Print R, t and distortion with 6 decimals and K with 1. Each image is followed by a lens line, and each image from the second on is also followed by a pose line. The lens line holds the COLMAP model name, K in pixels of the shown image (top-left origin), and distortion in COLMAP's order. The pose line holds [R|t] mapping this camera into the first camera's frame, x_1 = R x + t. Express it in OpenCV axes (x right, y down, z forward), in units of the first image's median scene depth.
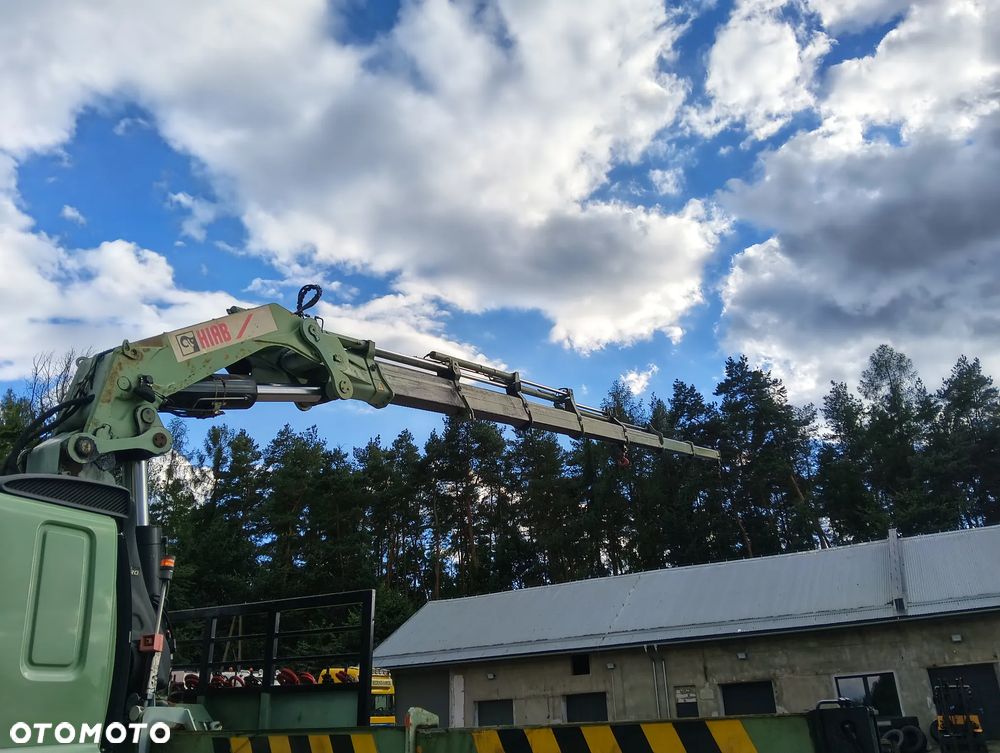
lens RADIAL K [[807.3, 0, 497.8], [0, 807.3, 371.9], [0, 0, 1]] dist [0.049963, -0.110399]
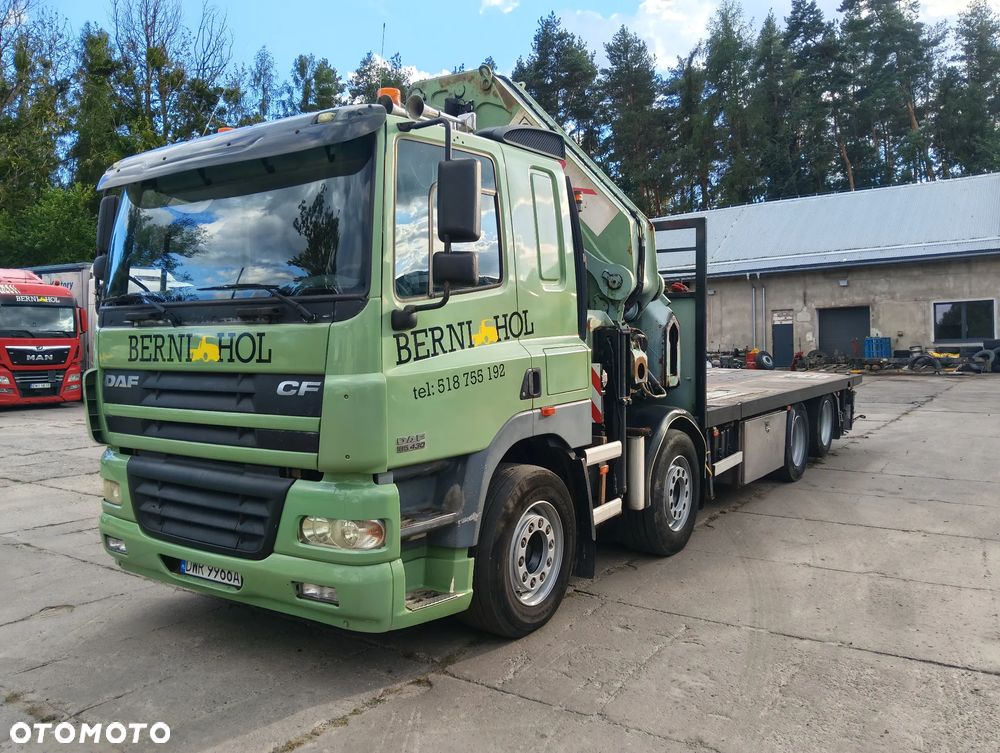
lens RADIAL K [[807.3, 0, 501.2], [0, 807.3, 375.7], [0, 0, 1]] dist [0.049963, -0.110399]
pose [[0.997039, 0.009849, -0.076262, -0.060890], [0.024173, 0.901338, 0.432442, -0.007360], [0.072997, -0.433005, 0.898431, -0.026757]]
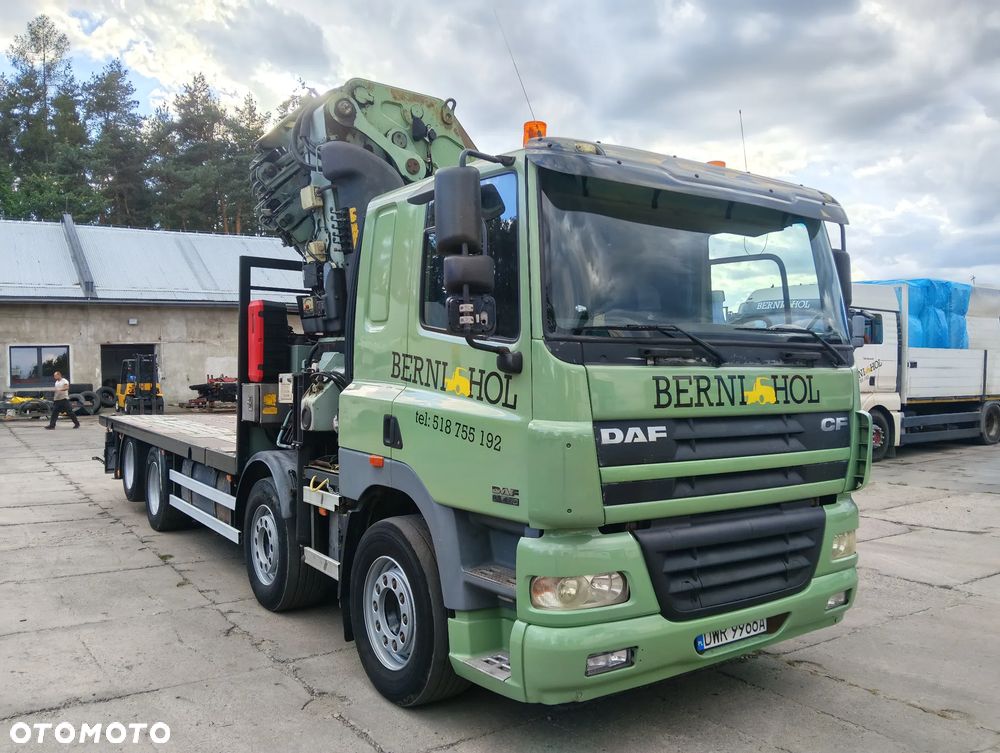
lens RADIAL K [[807.3, 0, 497.8], [0, 807.3, 376.6], [0, 0, 1]] dist [0.049963, -0.110399]
pose [[0.424694, 0.017503, 0.905168, -0.239955], [-0.360194, 0.920543, 0.151199, 0.035185], [-0.830599, -0.390249, 0.397254, 0.068228]]
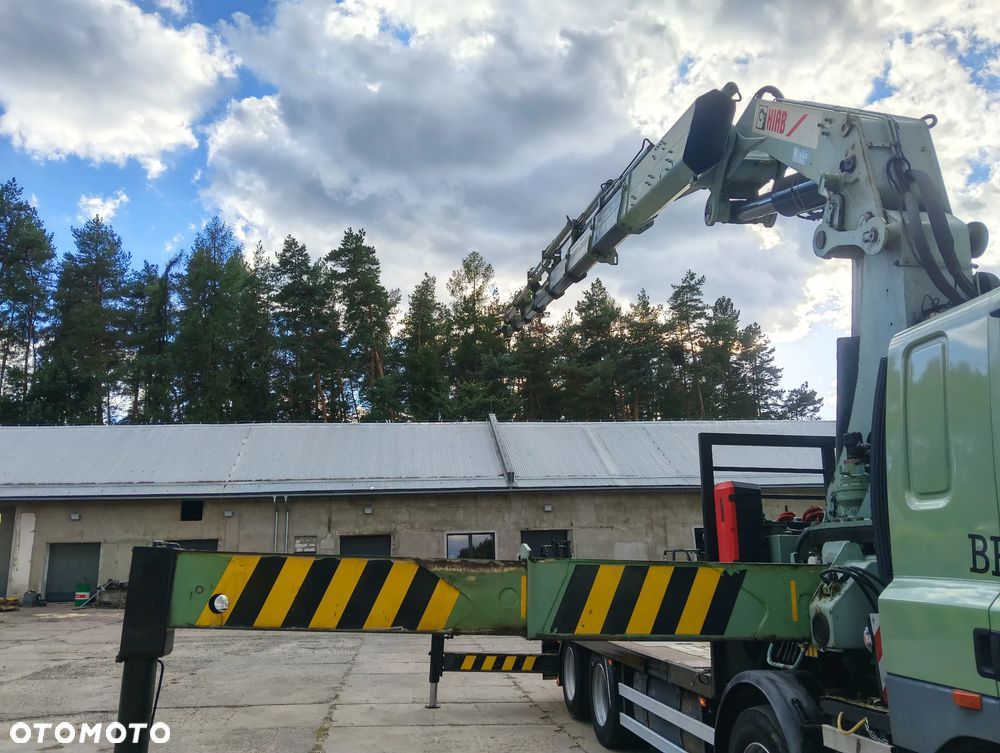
lens RADIAL K [[807.3, 0, 494.6], [0, 807.3, 369.5], [0, 0, 1]] dist [0.049963, -0.110399]
pose [[0.794414, 0.158779, 0.586255, -0.225930], [-0.251796, 0.964469, 0.079986, 0.045953], [-0.552725, -0.211159, 0.806168, 0.096600]]
